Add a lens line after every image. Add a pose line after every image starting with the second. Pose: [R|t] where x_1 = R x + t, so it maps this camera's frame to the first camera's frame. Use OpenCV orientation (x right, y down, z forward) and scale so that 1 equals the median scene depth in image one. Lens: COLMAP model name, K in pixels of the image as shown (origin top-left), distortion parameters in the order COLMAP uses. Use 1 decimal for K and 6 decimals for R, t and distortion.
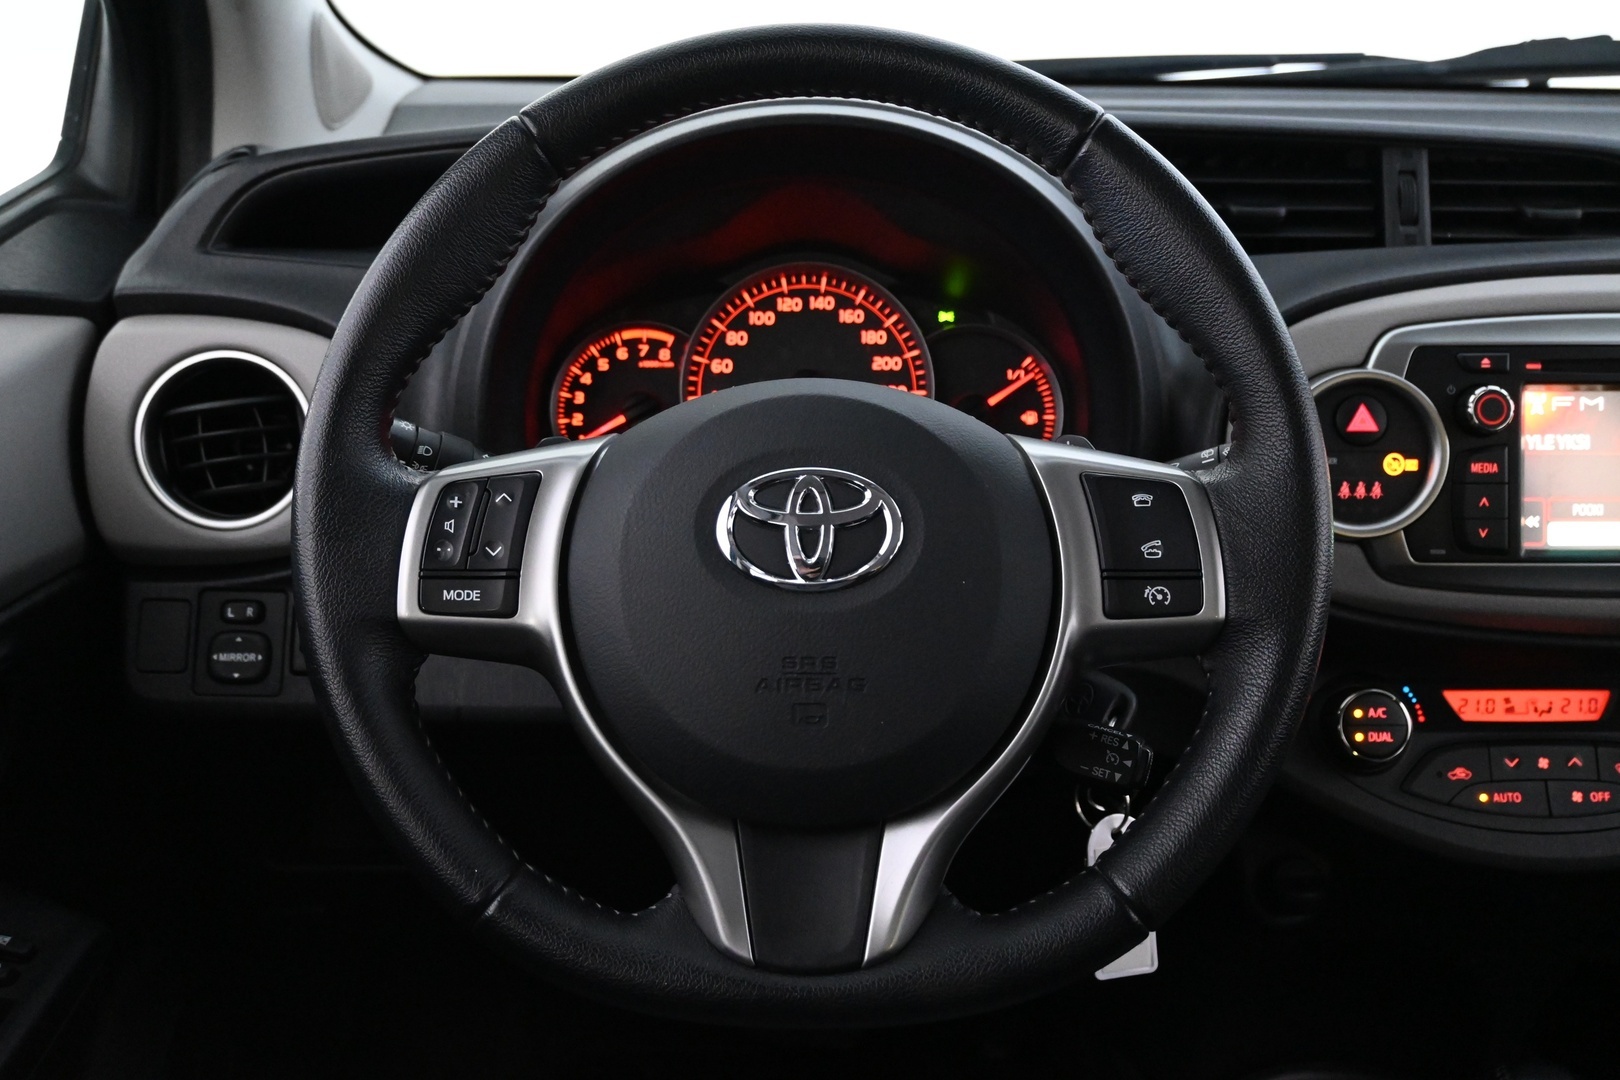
lens RADIAL K [[1689.6, 0, 810.5], [0, 1689.6, 546.0], [0, 0, 1]] dist [-0.012161, 0.000000]
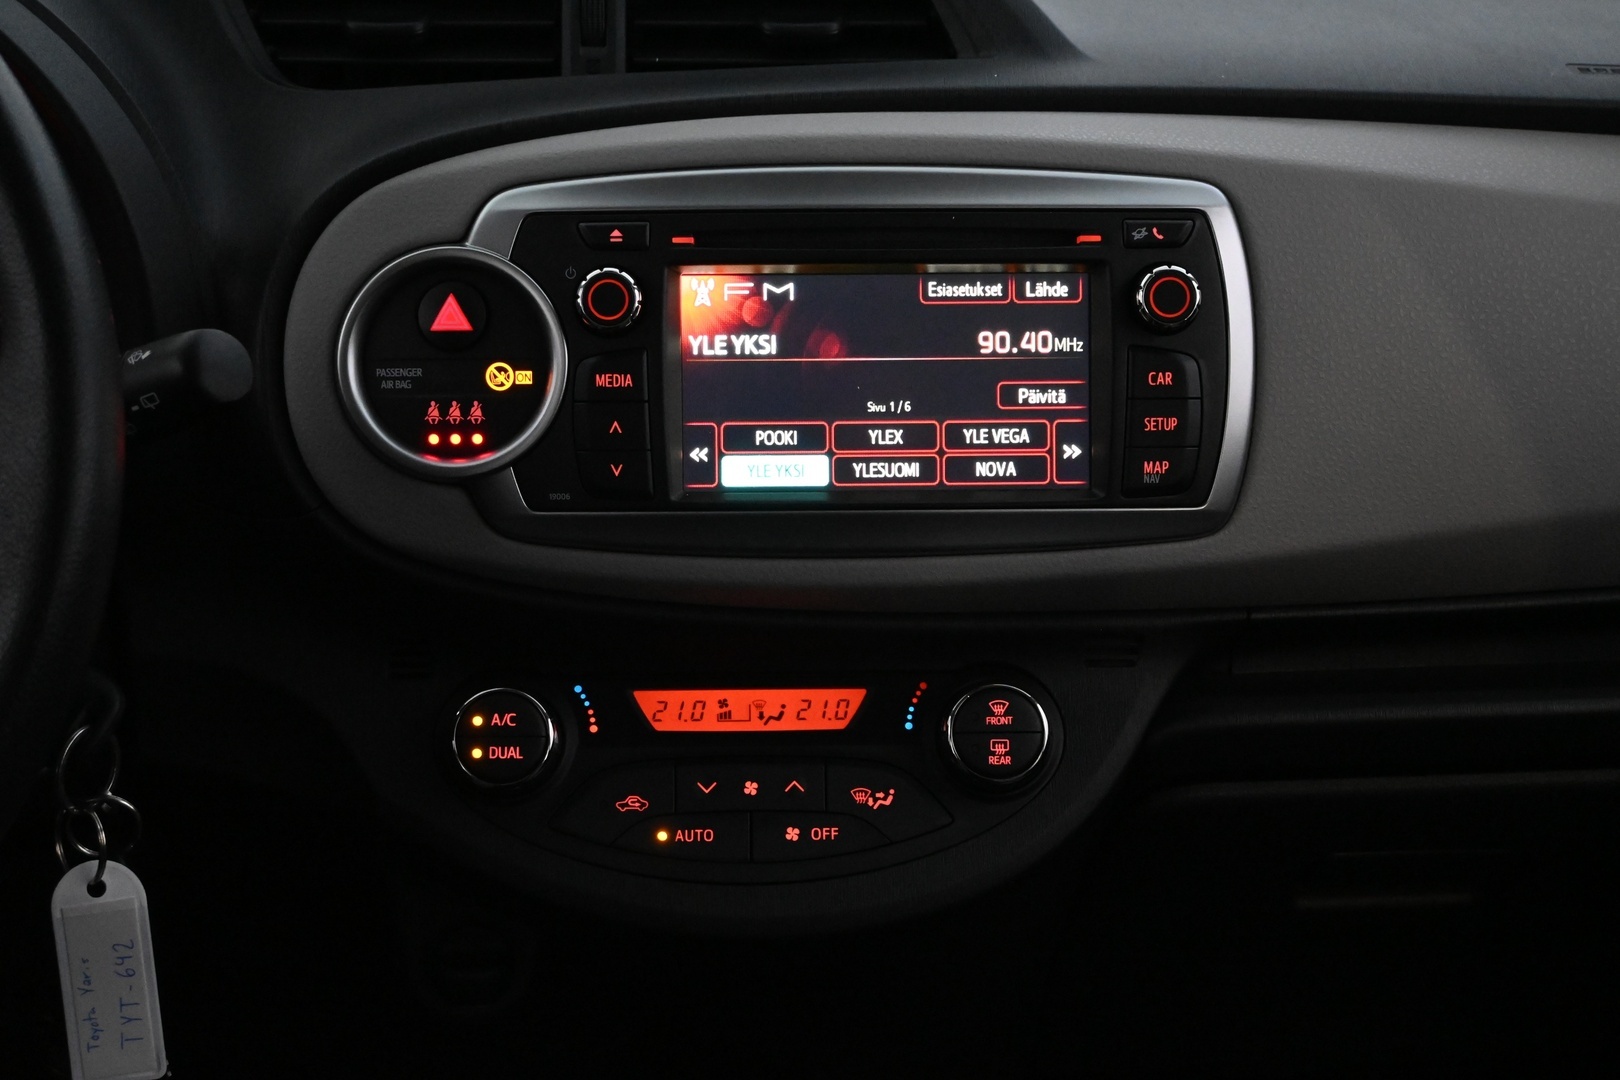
lens RADIAL K [[2492.3, 0, 813.2], [0, 2492.3, 552.4], [0, 0, 1]] dist [0.025769, 0.000000]
pose [[0.999926, -0.006989, 0.009944, 0.436833], [0.006888, 0.999924, 0.010183, 0.016054], [-0.010014, -0.010114, 0.999899, -0.069638]]
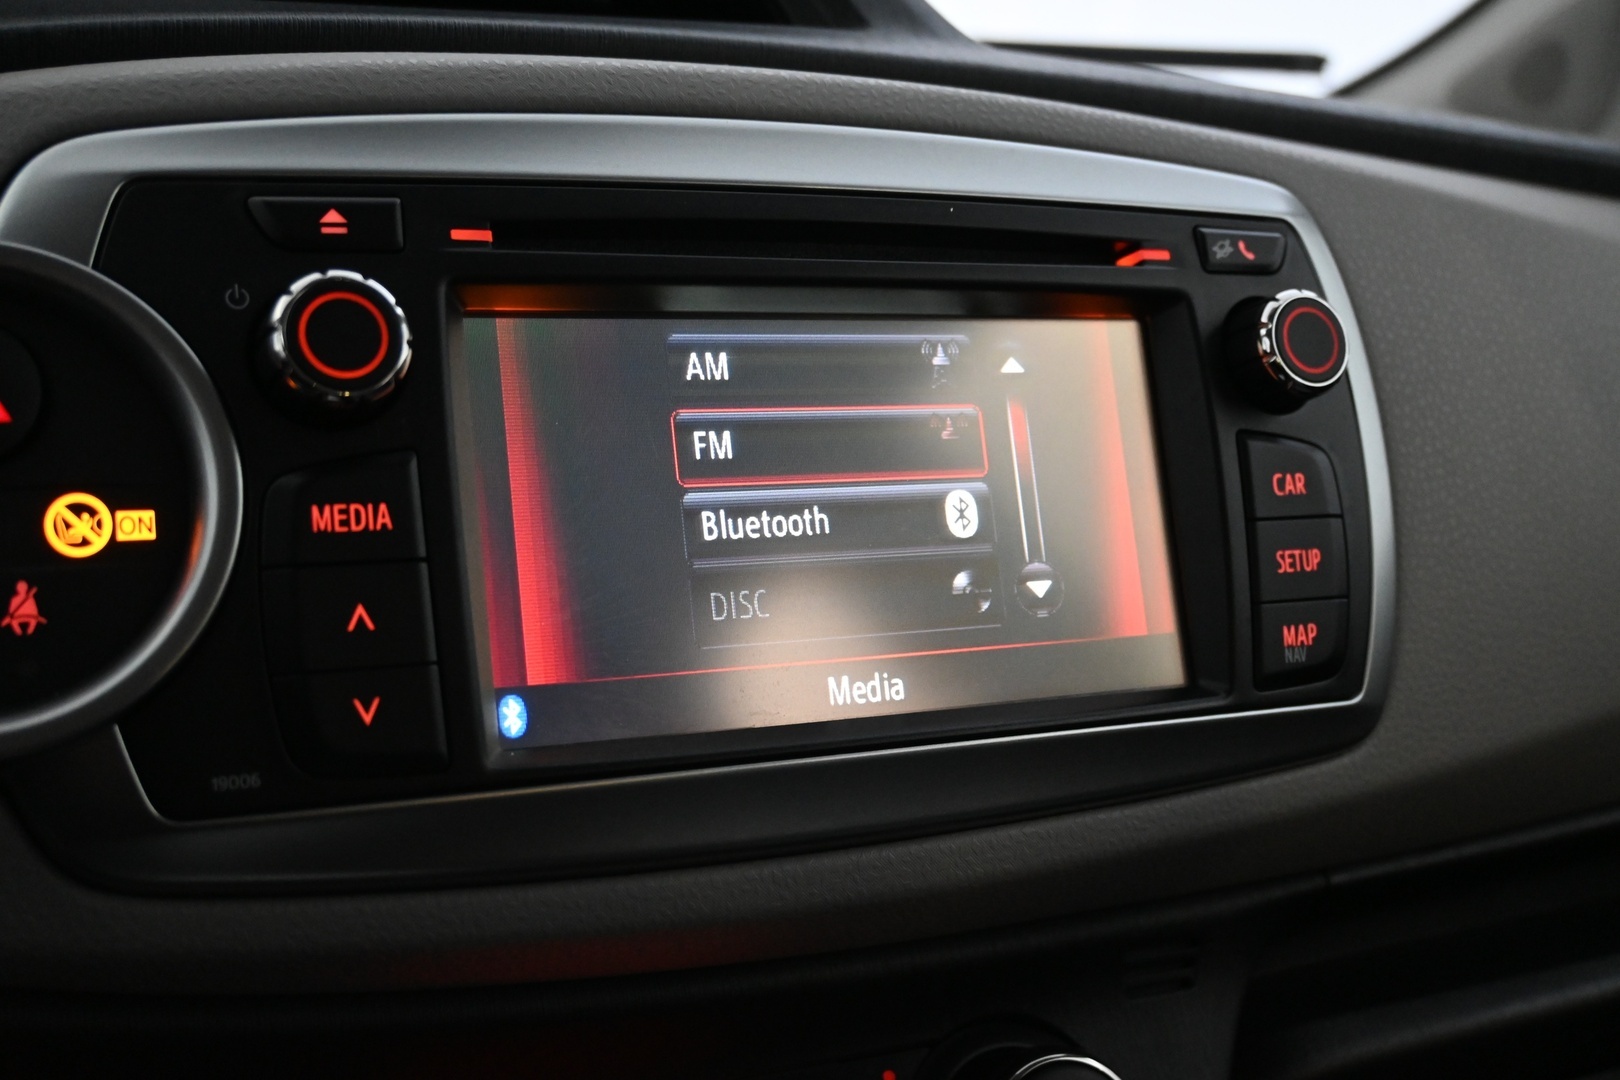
lens RADIAL K [[1774.1, 0, 808.9], [0, 1774.1, 536.8], [0, 0, 1]] dist [-0.008459, 0.000000]
pose [[0.912400, -0.045546, 0.406757, 0.312106], [0.116453, 0.981604, -0.151304, 0.019966], [-0.392383, 0.185418, 0.900919, 0.594833]]
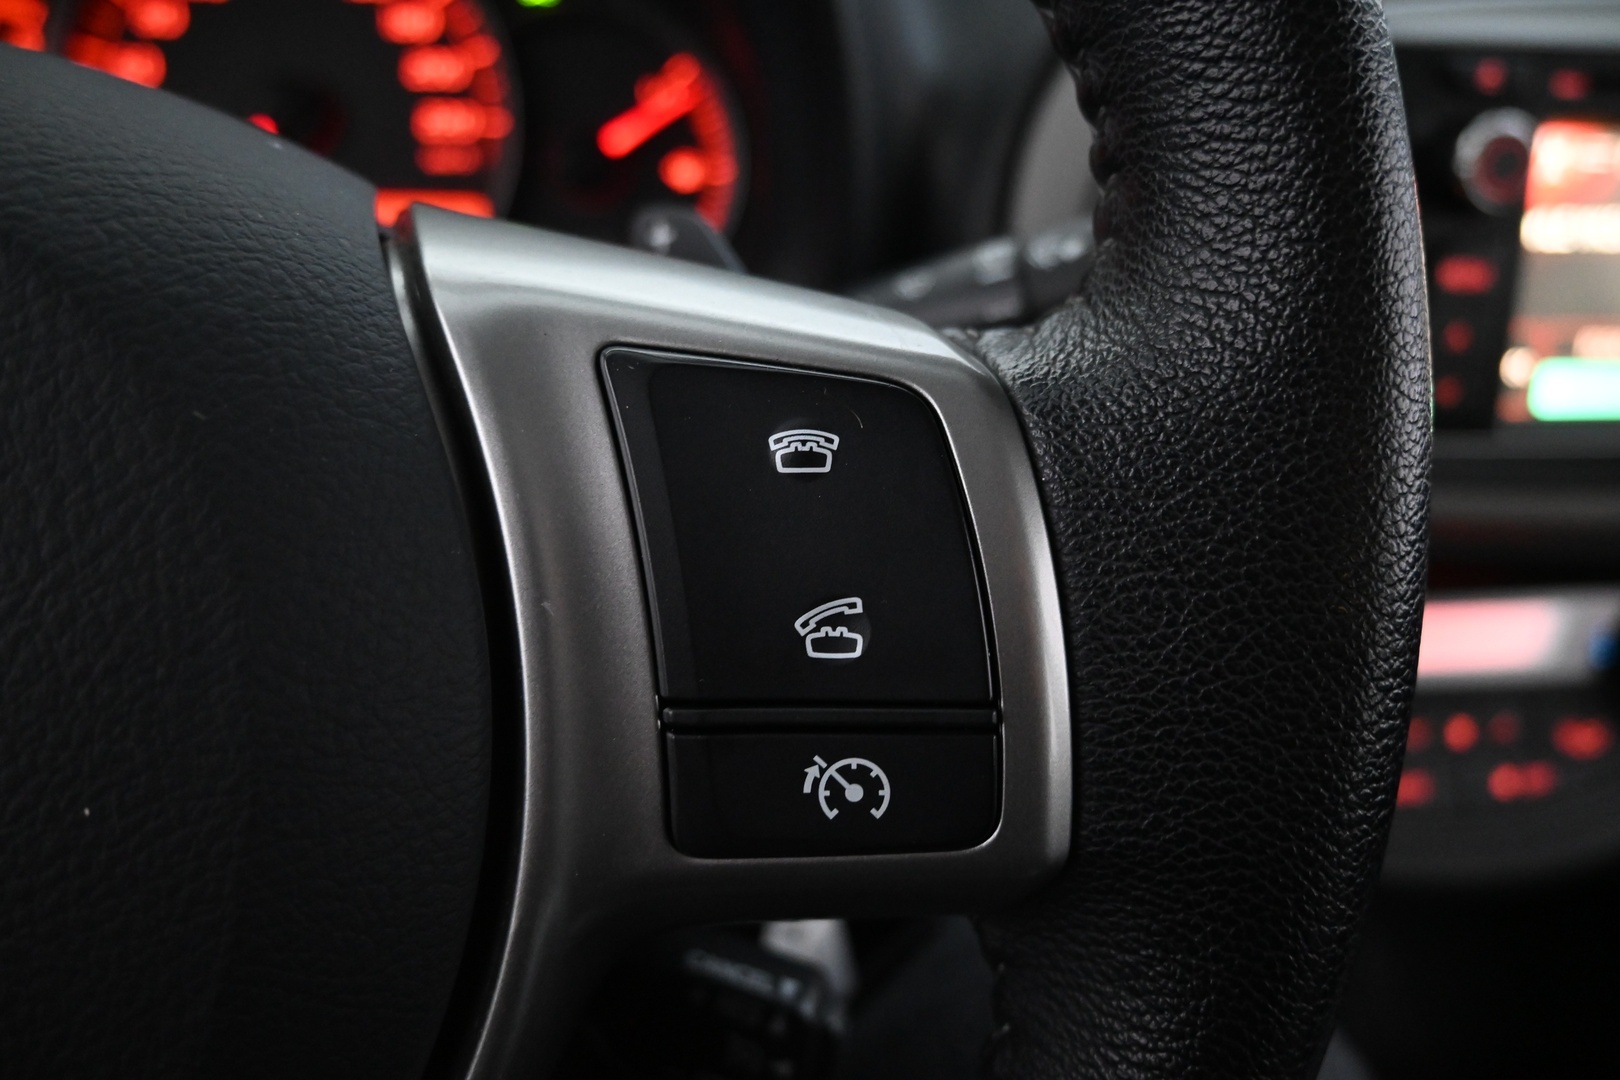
lens RADIAL K [[1211.0, 0, 806.9], [0, 1211.0, 534.8], [0, 0, 1]] dist [0.001121, 0.000523]
pose [[0.992543, -0.018712, 0.120447, 0.123467], [-0.006616, 0.978419, 0.206522, -0.040122], [-0.121712, -0.205779, 0.971000, 0.571793]]
